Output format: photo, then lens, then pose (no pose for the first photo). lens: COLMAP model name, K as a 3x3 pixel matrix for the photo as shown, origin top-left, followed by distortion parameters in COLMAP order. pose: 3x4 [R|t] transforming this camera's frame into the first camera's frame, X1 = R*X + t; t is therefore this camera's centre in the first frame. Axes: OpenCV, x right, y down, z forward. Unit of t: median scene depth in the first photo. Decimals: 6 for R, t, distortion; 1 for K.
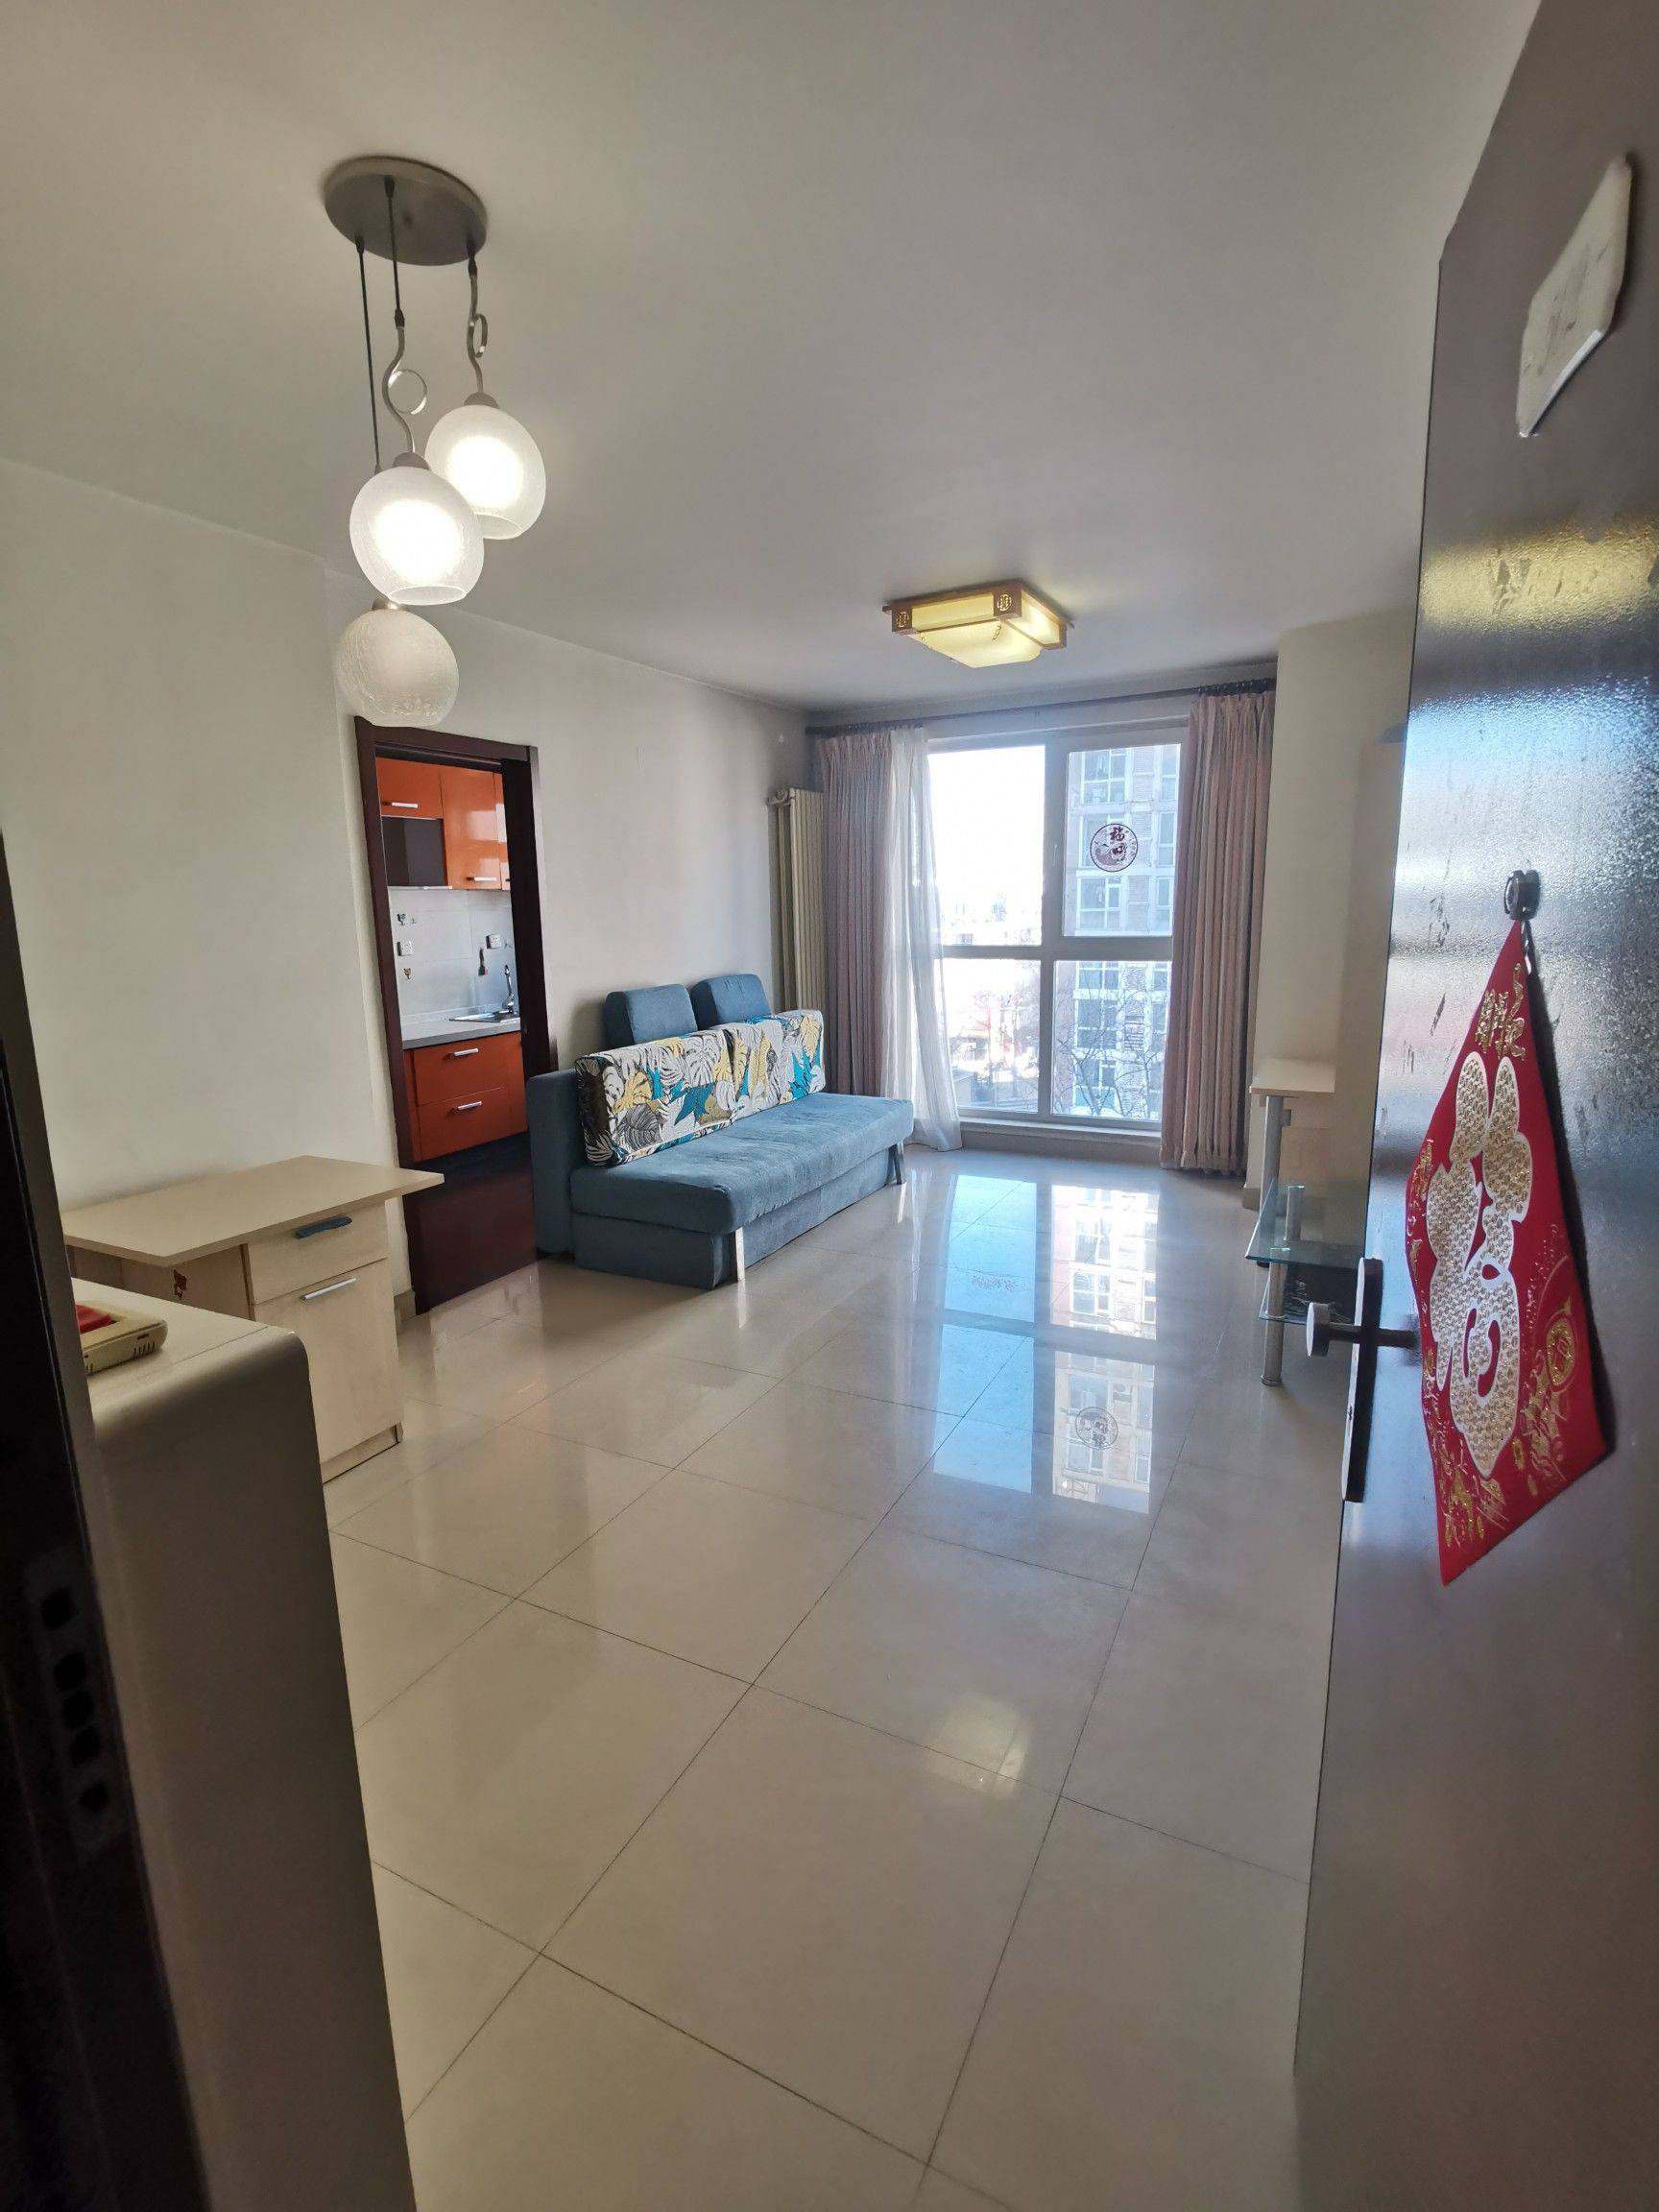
lens RADIAL K [[1084.2, 0, 827.1], [0, 1084.2, 1104.8], [0, 0, 1]] dist [0.000038, -0.000002]
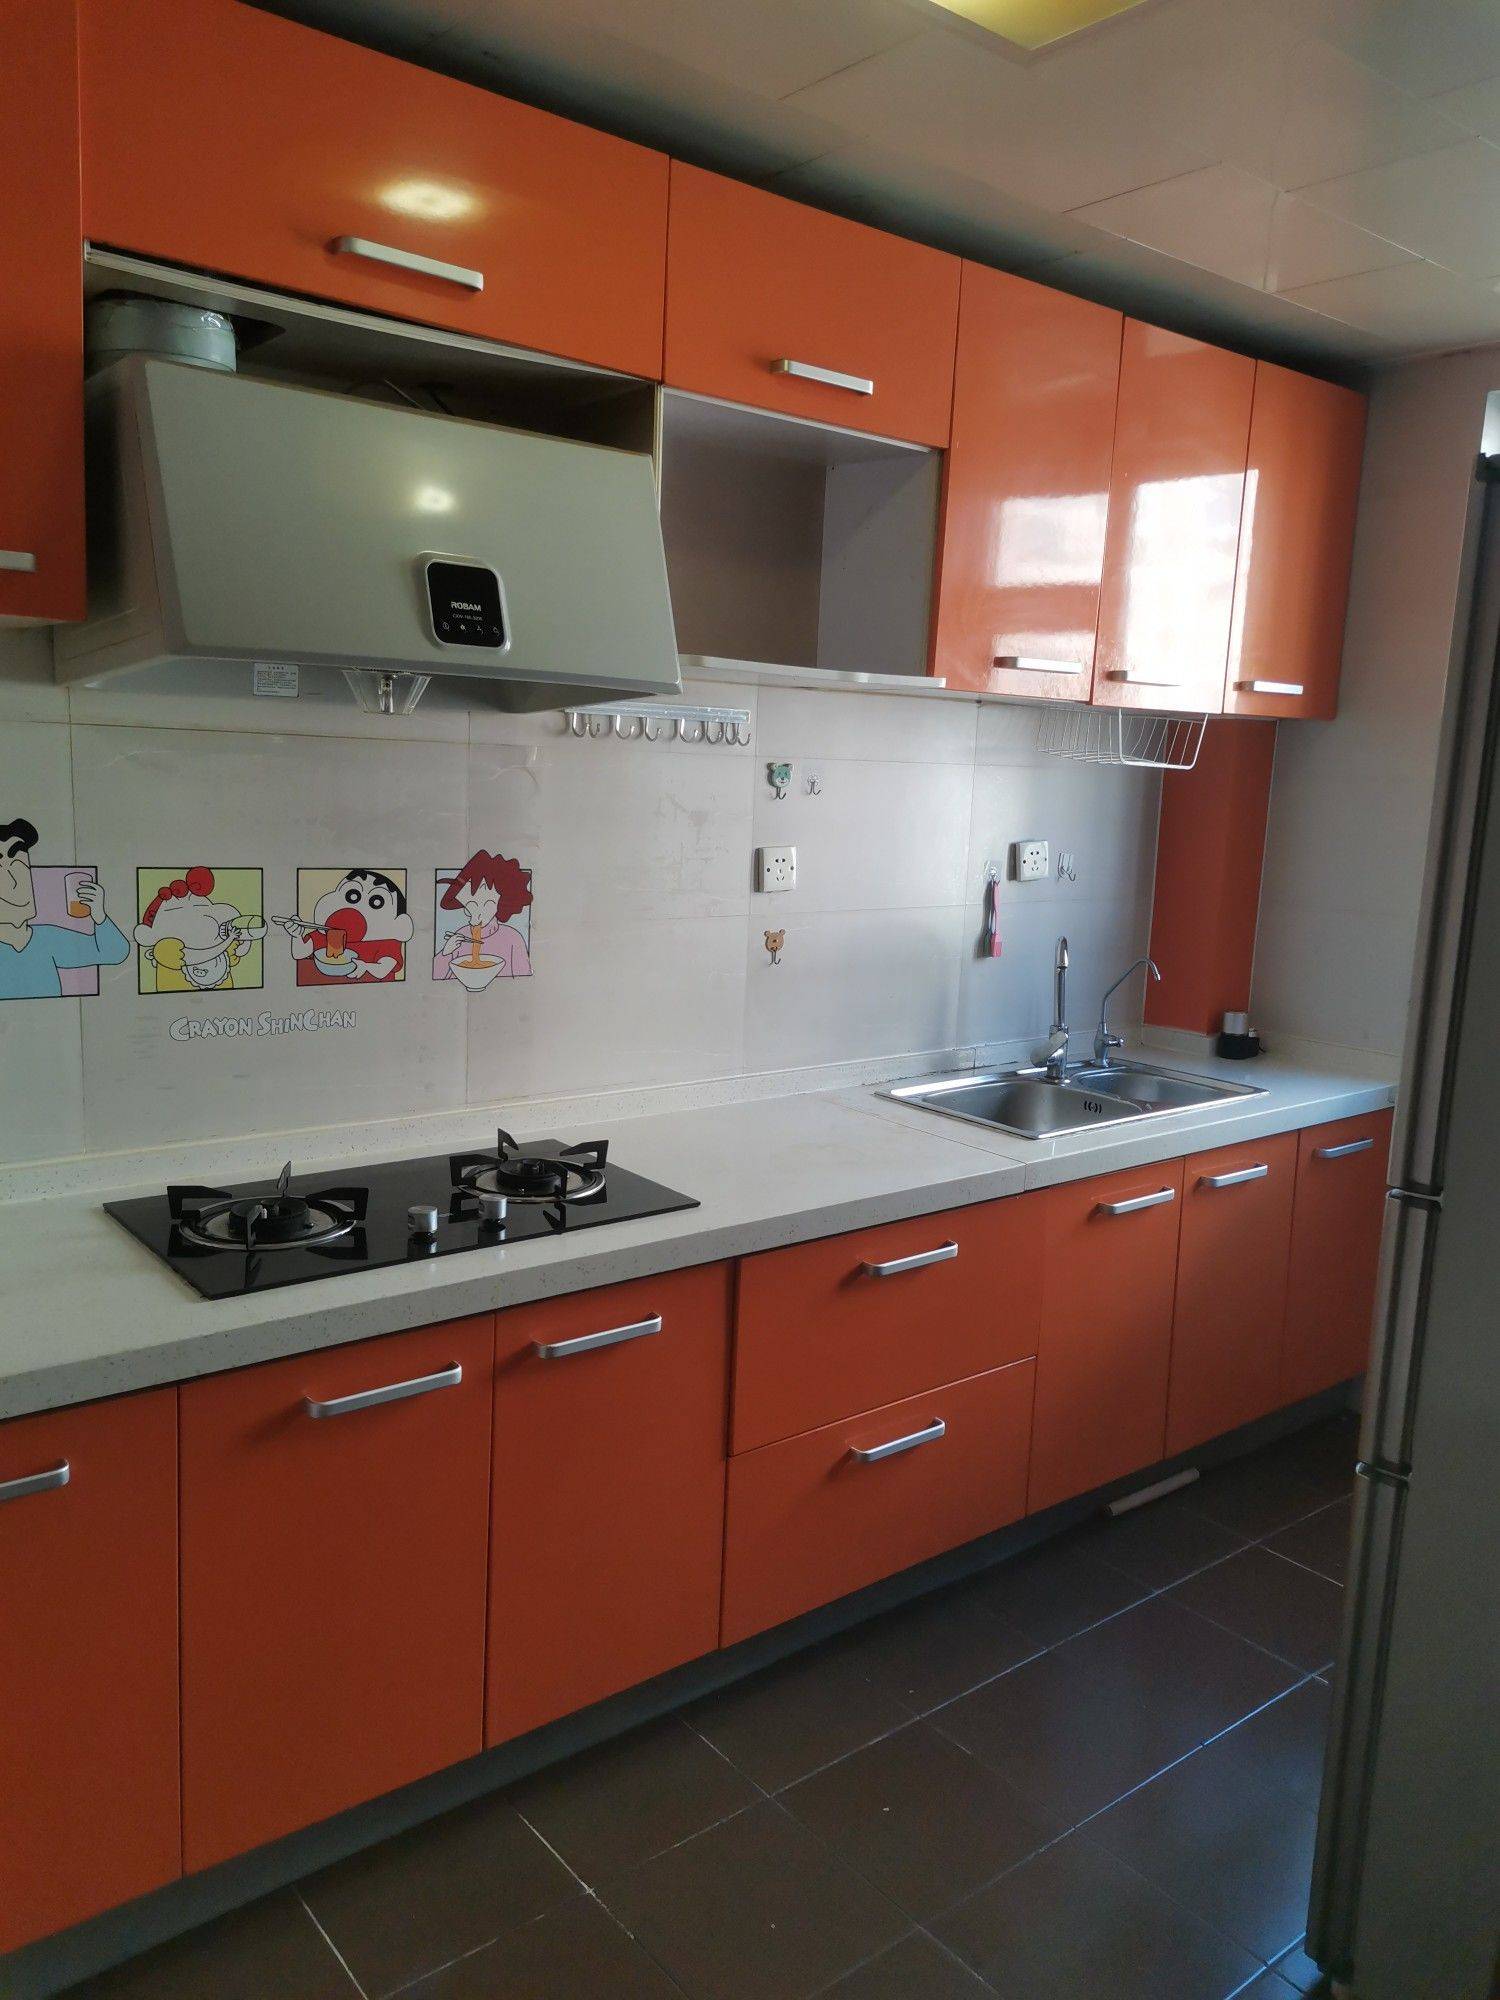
lens RADIAL K [[1511.2, 0, 751.9], [0, 1511.2, 998.1], [0, 0, 1]] dist [0.069103, 0.000582]
pose [[0.912370, 0.122051, -0.390748, -0.200225], [-0.135001, 0.990829, -0.005731, -0.095460], [0.386465, 0.057980, 0.920480, 0.544041]]
